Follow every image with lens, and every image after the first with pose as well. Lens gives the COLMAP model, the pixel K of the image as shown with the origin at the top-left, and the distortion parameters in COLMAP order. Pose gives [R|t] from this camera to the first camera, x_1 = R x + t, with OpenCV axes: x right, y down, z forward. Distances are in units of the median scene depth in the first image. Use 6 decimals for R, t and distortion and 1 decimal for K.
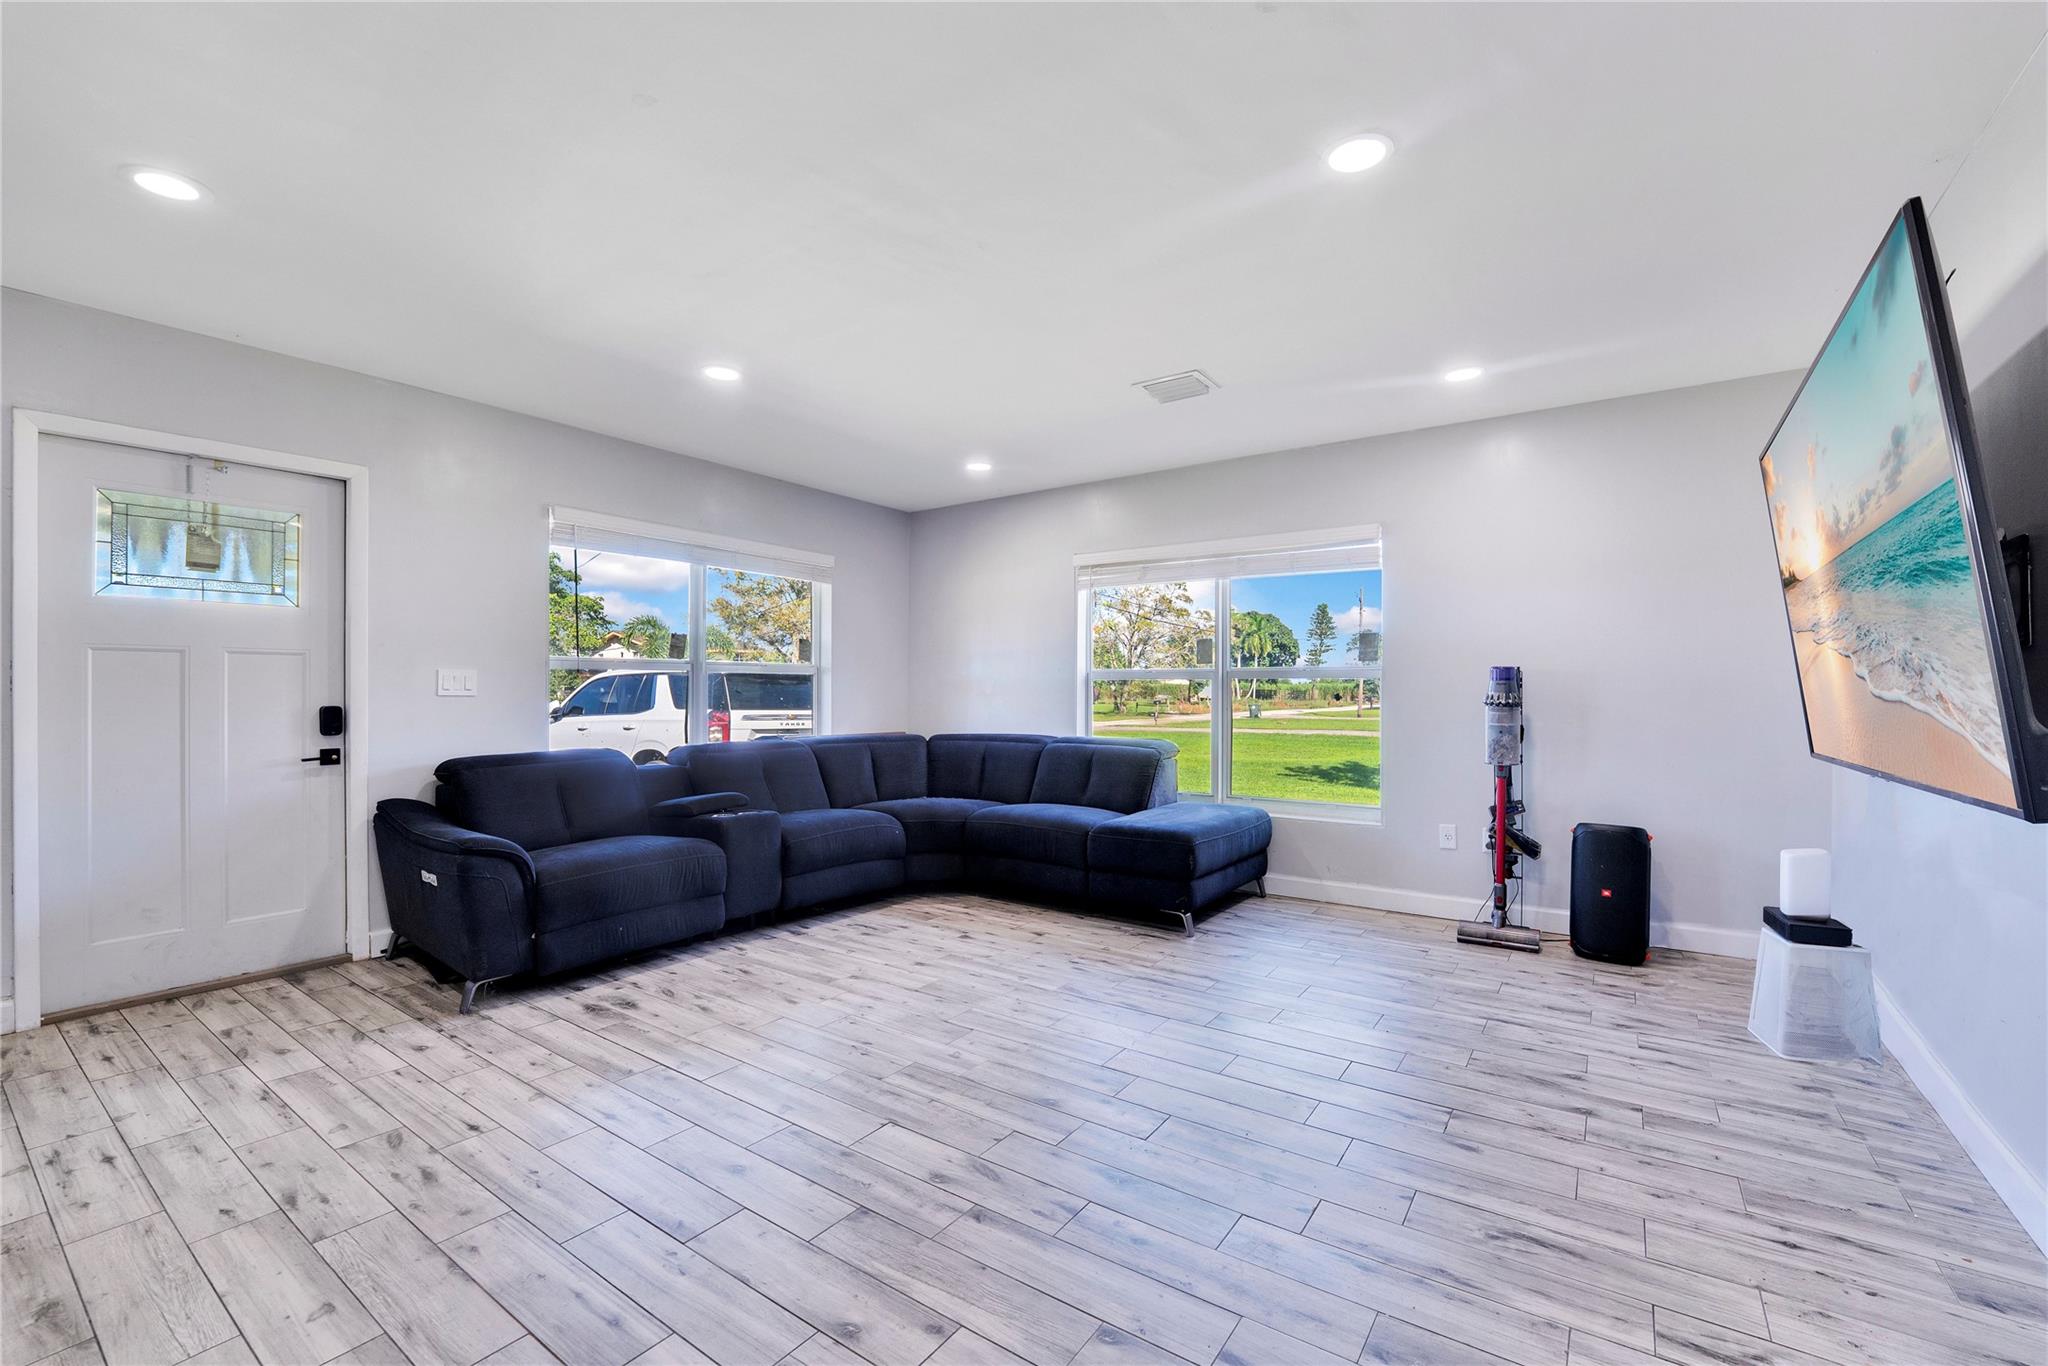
lens RADIAL K [[850.5, 0, 1009.6], [0, 850.5, 685.6], [0, 0, 1]] dist [-0.020051, -0.000005]
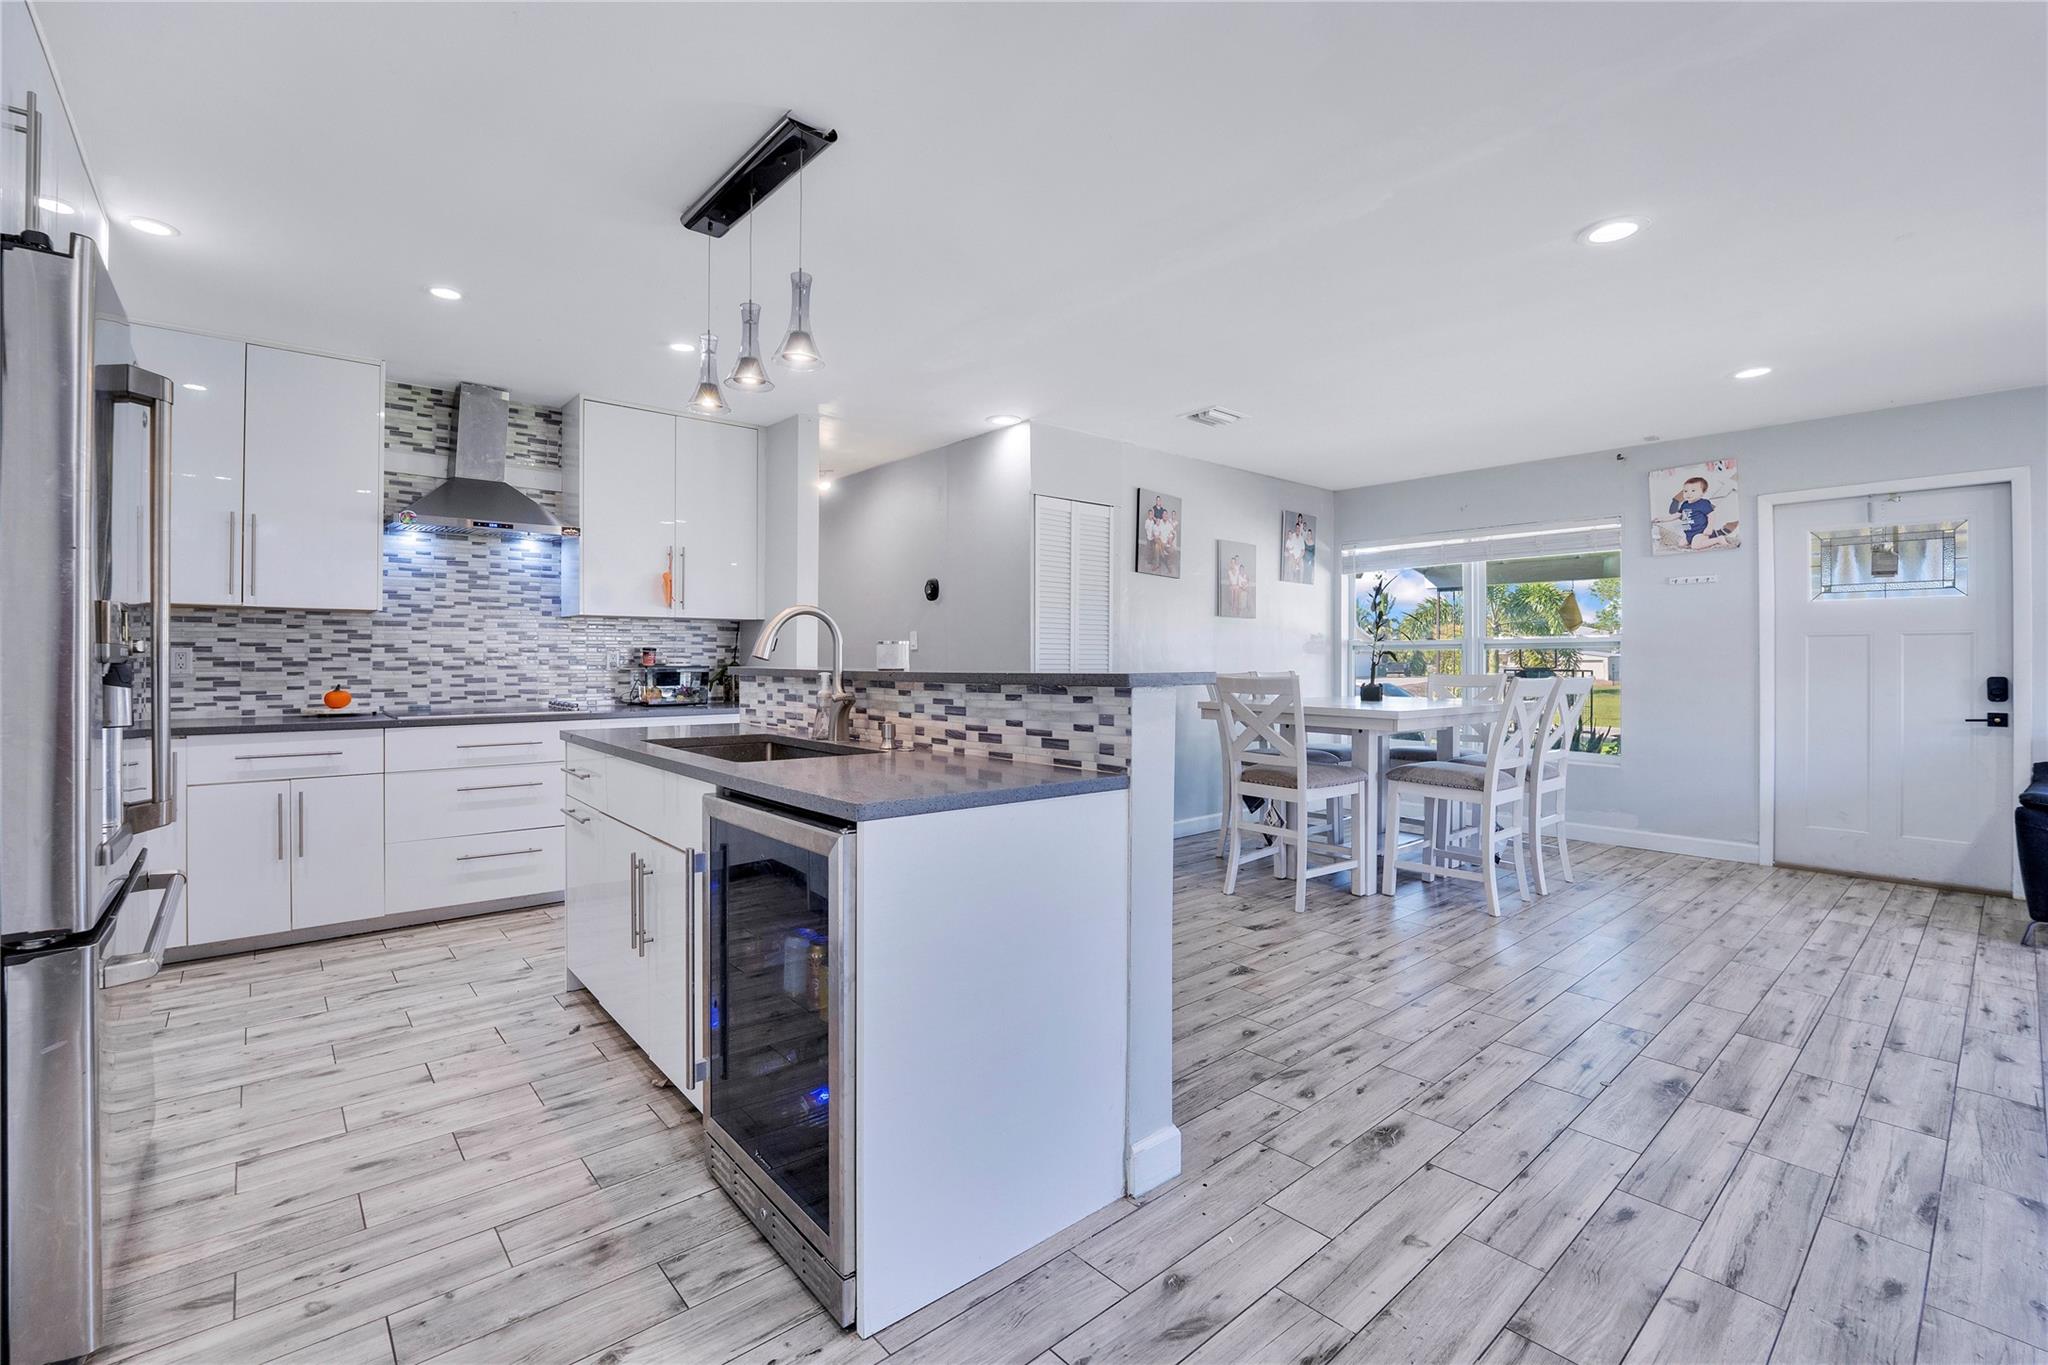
lens RADIAL K [[865.4, 0, 990.8], [0, 865.4, 656.5], [0, 0, 1]] dist [-0.021932, 0.000112]
pose [[-0.263170, -0.005939, -0.964731, 0.680000], [0.002883, 0.999972, -0.006943, 0.000790], [0.964745, -0.004609, -0.263145, -0.045152]]
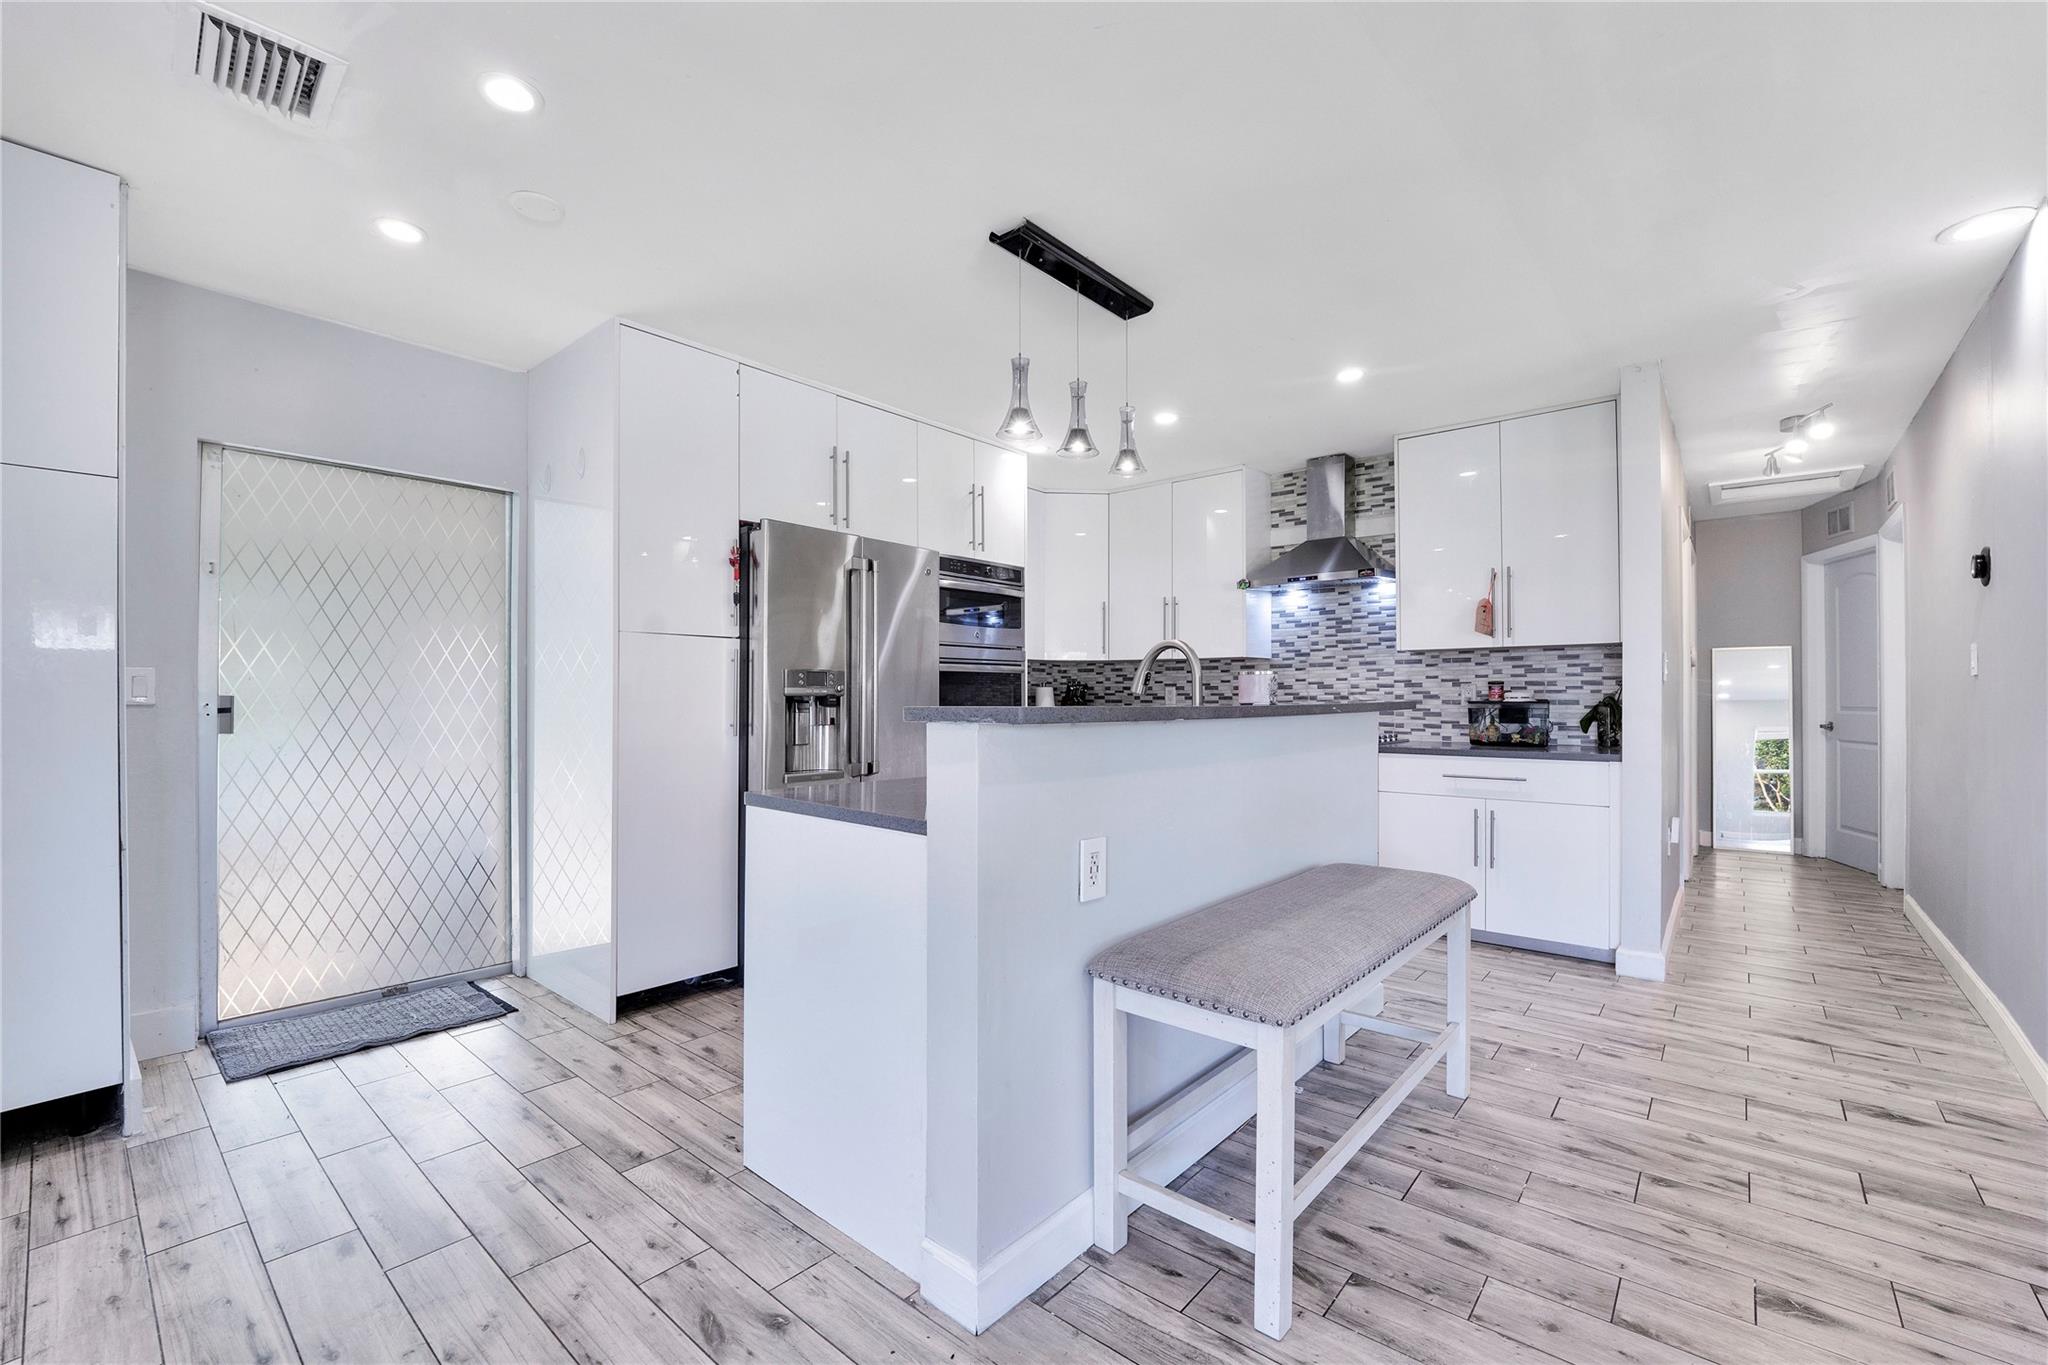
lens RADIAL K [[840.9, 0, 1024.0], [0, 840.9, 682.5], [0, 0, 1]] dist [-0.015480, 0.000179]
pose [[-0.997166, 0.000379, 0.075229, 0.075850], [-0.001182, 0.999785, -0.020702, 0.003907], [-0.075221, -0.020732, -0.996951, 0.345466]]
